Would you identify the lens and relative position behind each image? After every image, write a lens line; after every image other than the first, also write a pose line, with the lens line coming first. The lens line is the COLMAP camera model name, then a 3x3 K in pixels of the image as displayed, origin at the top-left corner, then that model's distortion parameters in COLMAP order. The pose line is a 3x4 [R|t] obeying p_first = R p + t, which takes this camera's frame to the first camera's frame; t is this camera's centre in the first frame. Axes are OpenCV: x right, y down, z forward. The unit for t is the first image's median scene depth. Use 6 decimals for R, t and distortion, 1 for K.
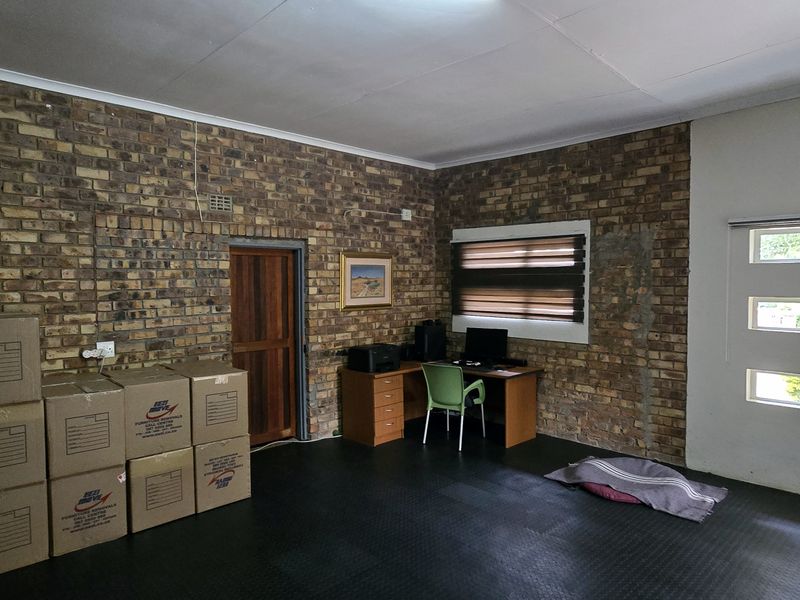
lens RADIAL K [[537.2, 0, 403.3], [0, 537.2, 301.5], [0, 0, 1]] dist [-0.000232, -0.007177]
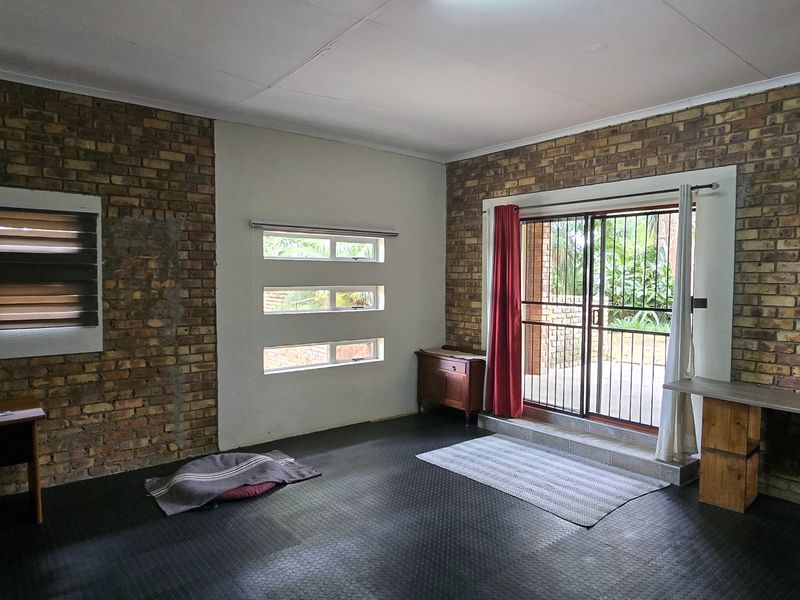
lens RADIAL K [[537.2, 0, 403.3], [0, 537.2, 300.8], [0, 0, 1]] dist [-0.000232, -0.007177]
pose [[0.066089, -0.047354, 0.996689, -0.449894], [0.031826, 0.998465, 0.045328, -0.019781], [-0.997306, 0.028725, 0.067495, 0.524075]]
